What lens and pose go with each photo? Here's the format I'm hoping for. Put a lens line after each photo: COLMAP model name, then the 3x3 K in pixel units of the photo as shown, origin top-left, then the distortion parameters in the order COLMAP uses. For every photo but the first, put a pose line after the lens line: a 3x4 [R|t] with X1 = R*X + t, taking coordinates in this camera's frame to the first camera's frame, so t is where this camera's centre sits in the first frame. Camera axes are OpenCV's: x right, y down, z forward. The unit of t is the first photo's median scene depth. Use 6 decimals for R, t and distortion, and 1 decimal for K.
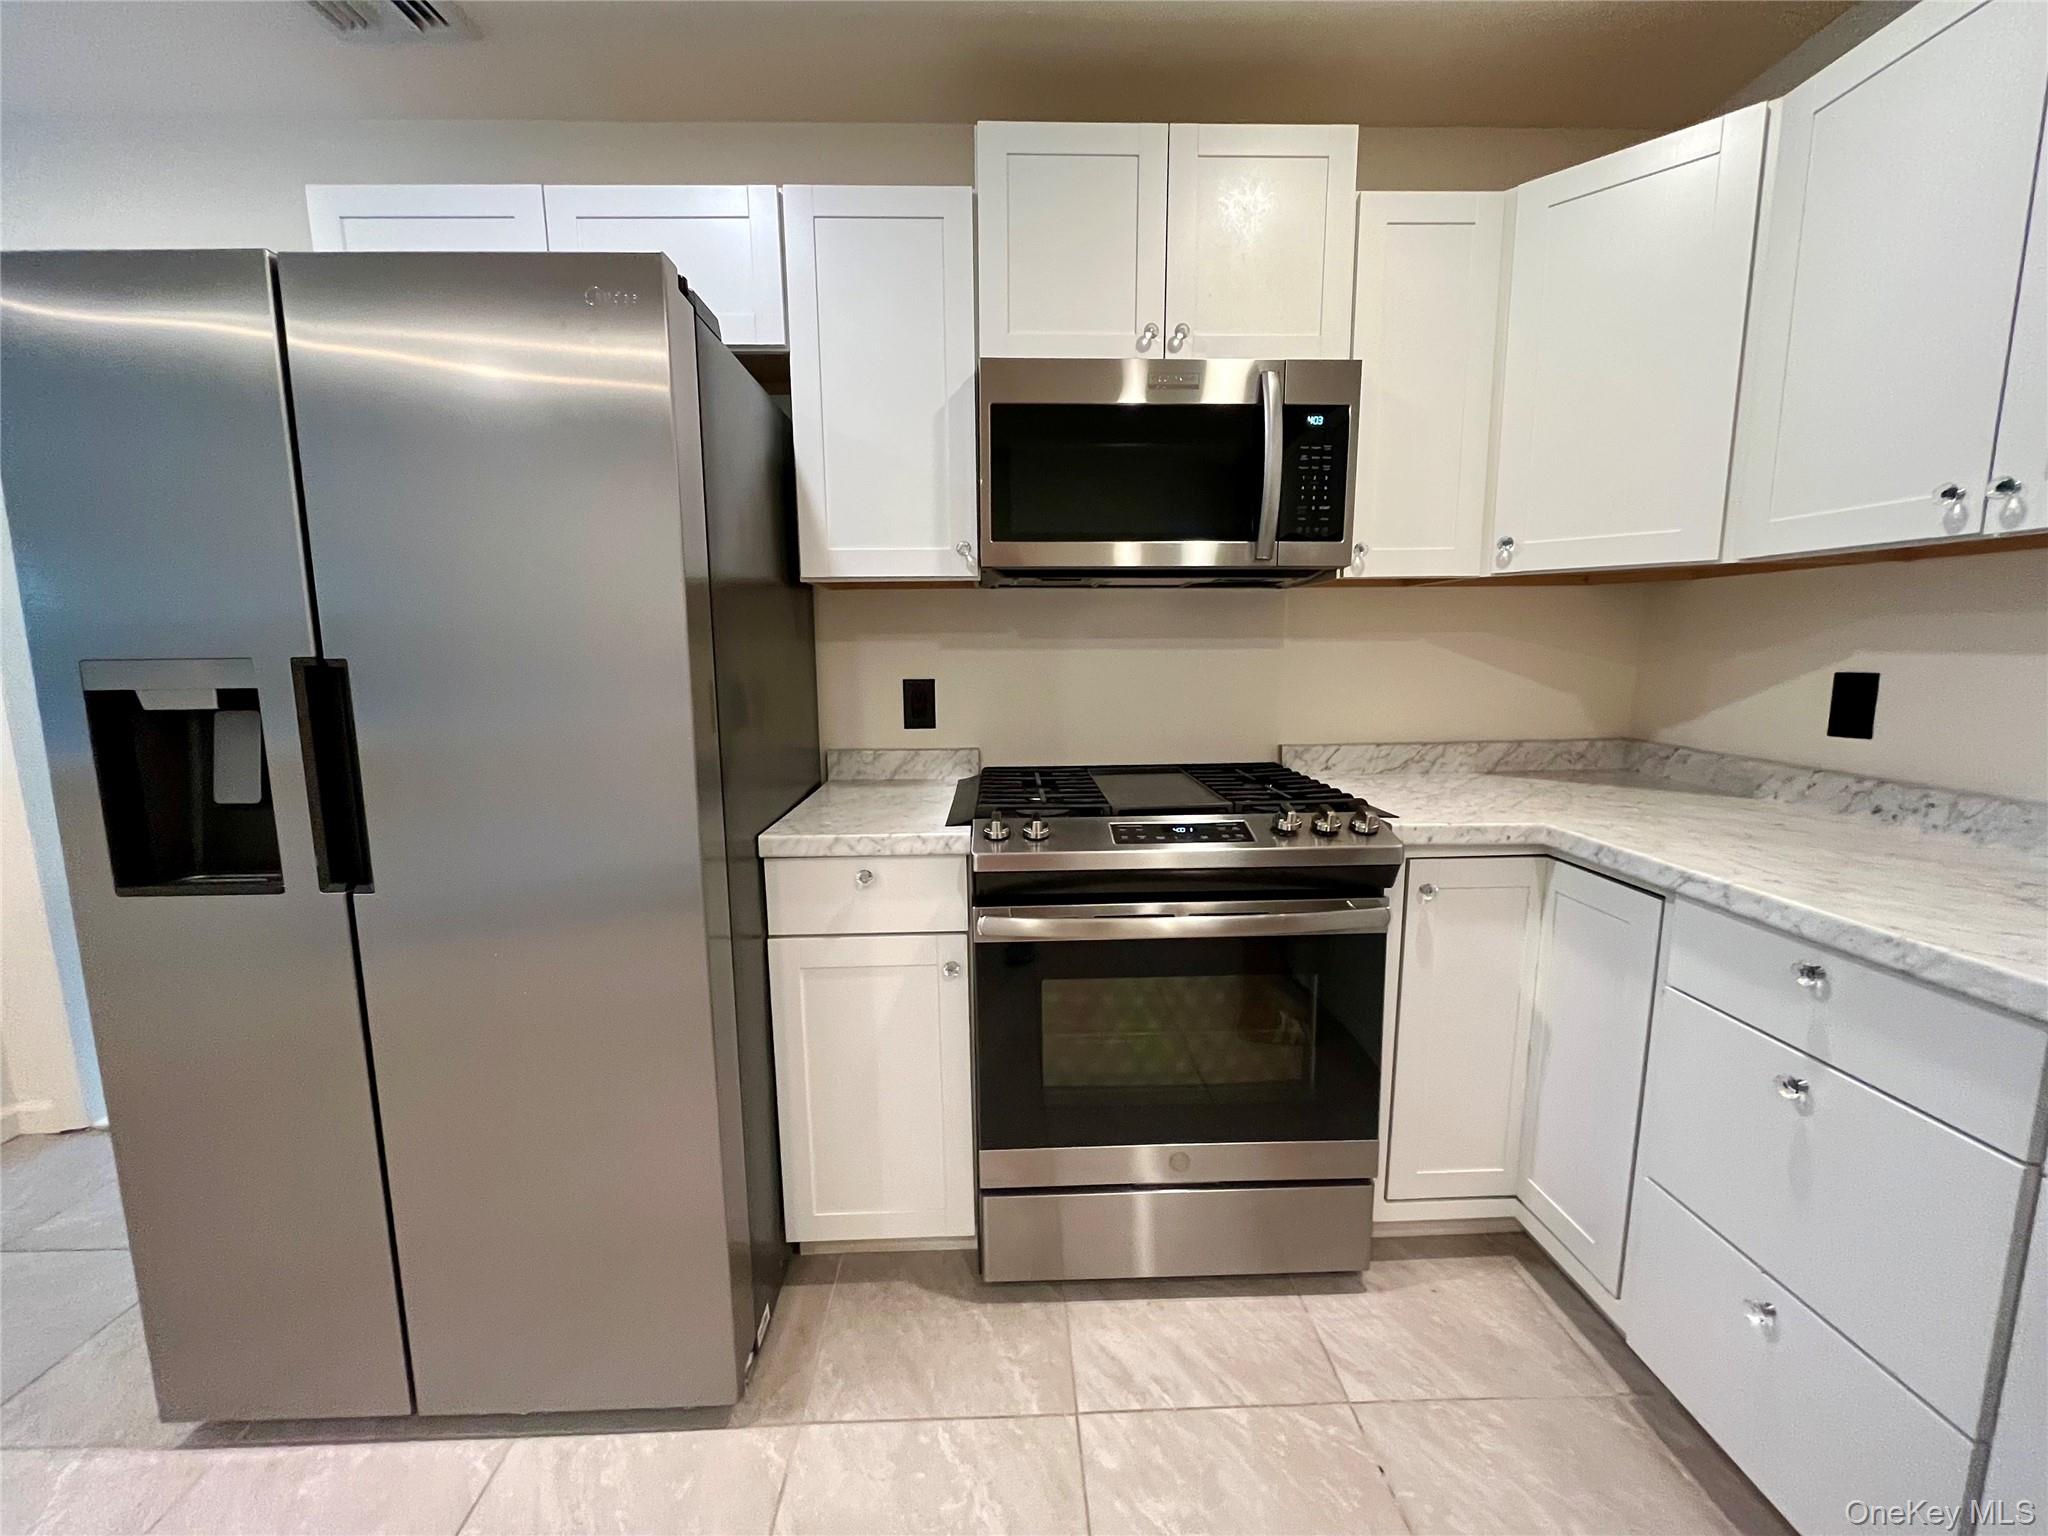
lens RADIAL K [[827.6, 0, 1018.4], [0, 827.6, 760.9], [0, 0, 1]] dist [-0.000752, -0.000355]
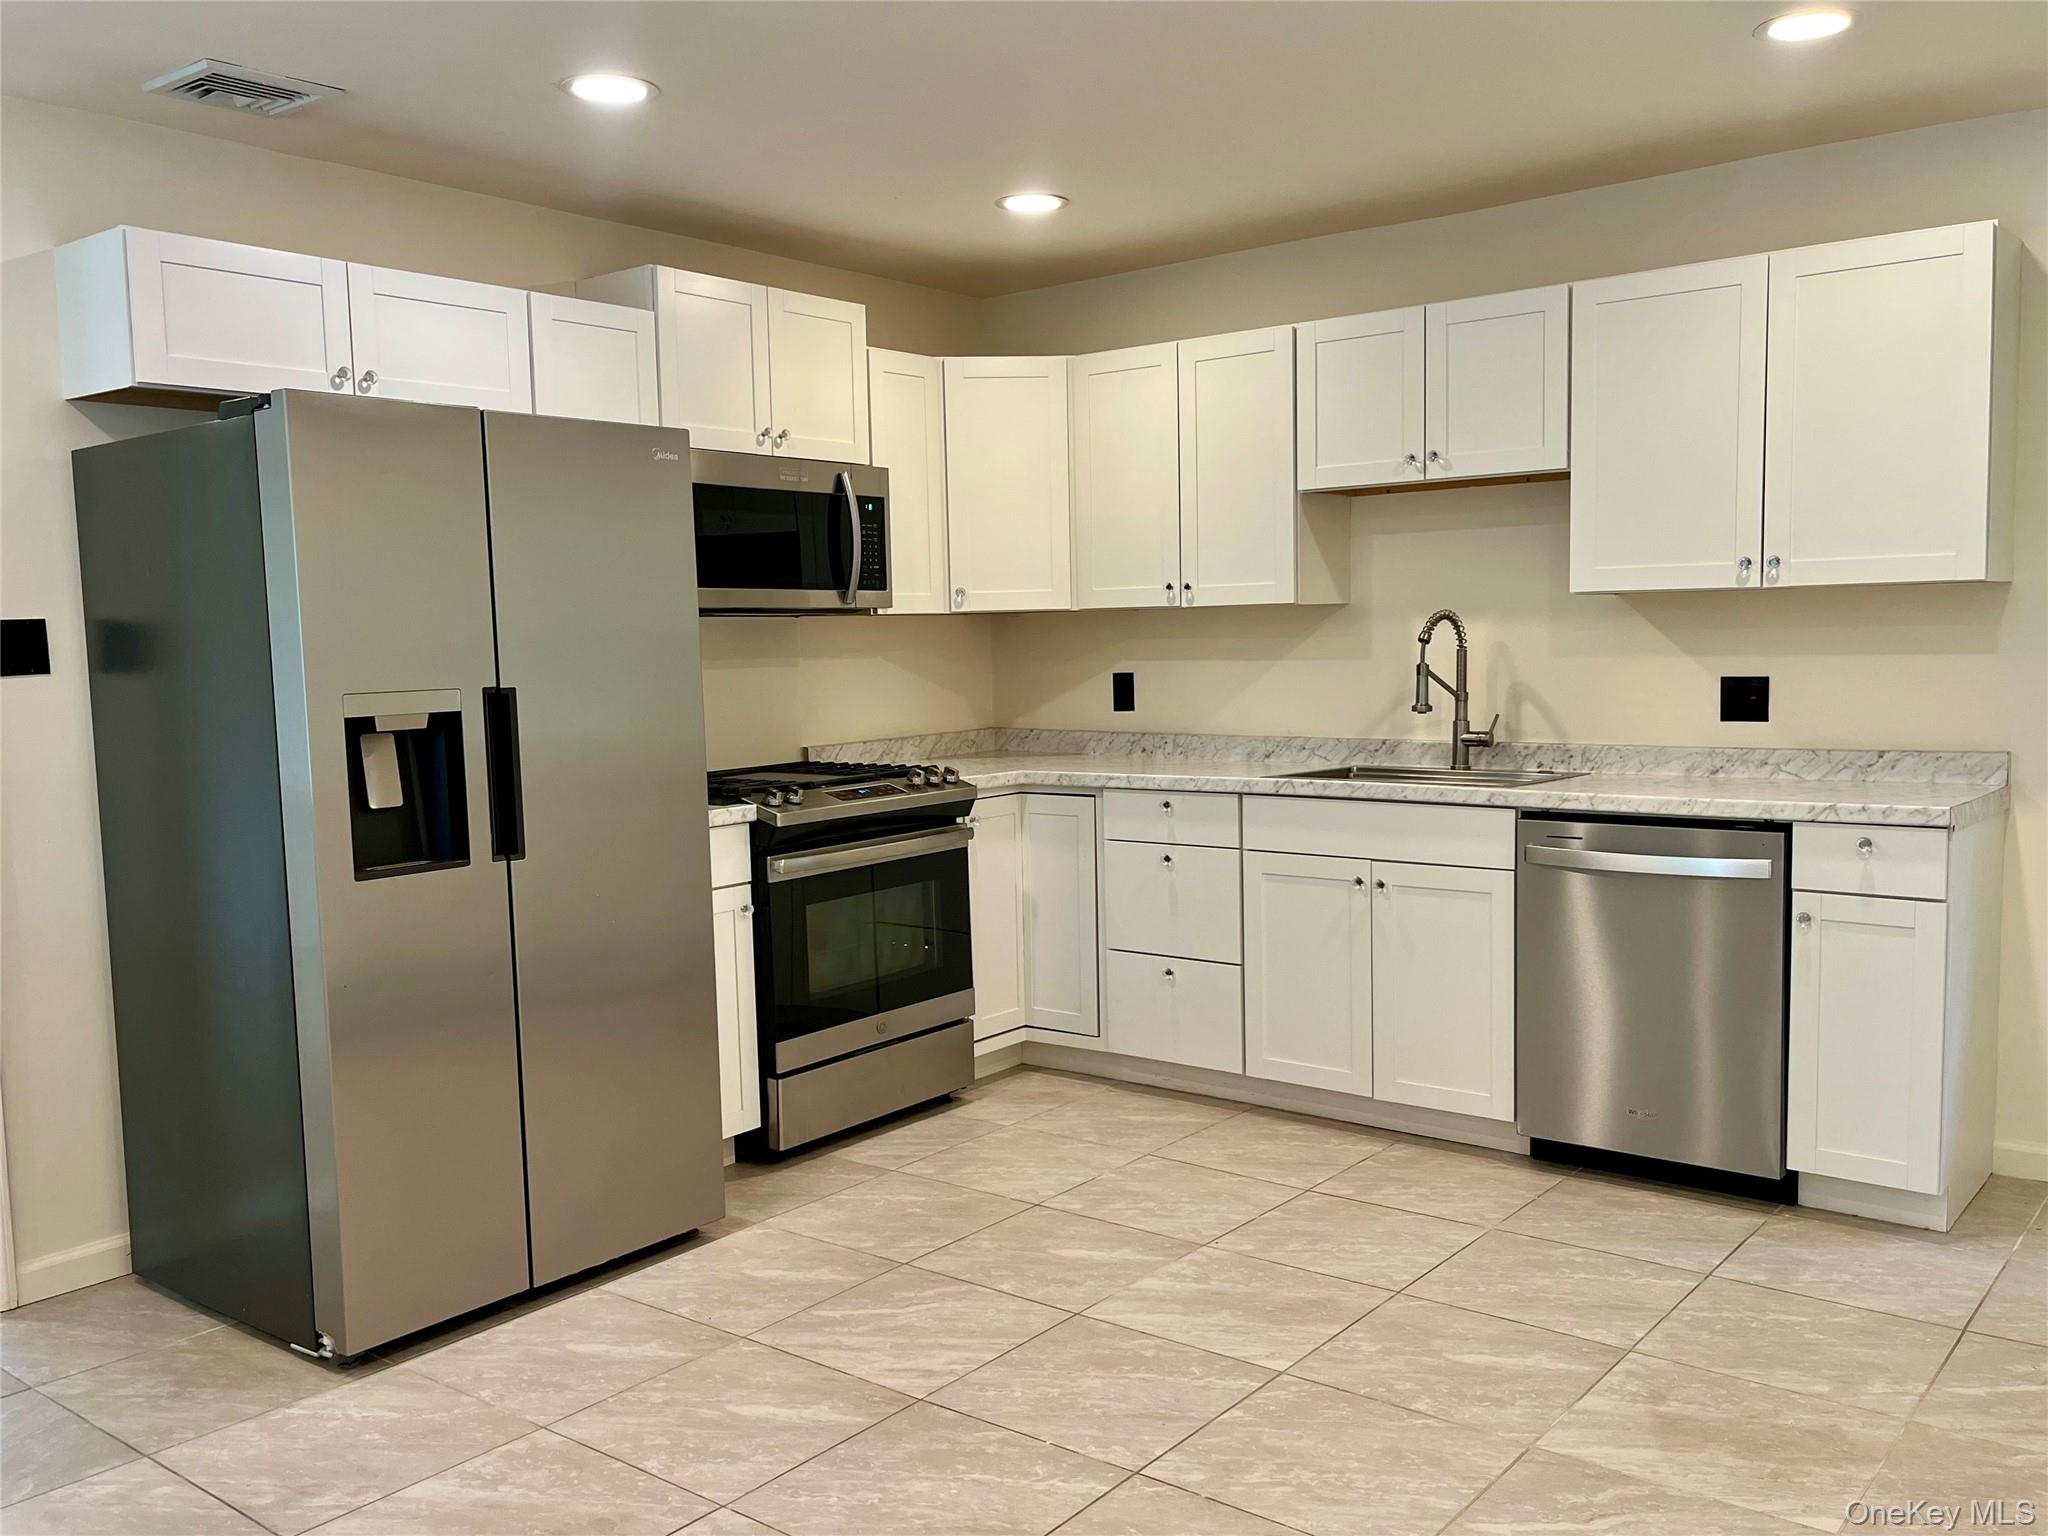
lens RADIAL K [[1681.9, 0, 1024.0], [0, 1681.9, 768.0], [0, 0, 1]] dist [0.087602, 0.000426]
pose [[0.646525, -0.068080, 0.759849, -1.802972], [0.124912, 0.992015, -0.017401, 0.125188], [-0.752597, 0.106165, 0.649866, -1.101597]]
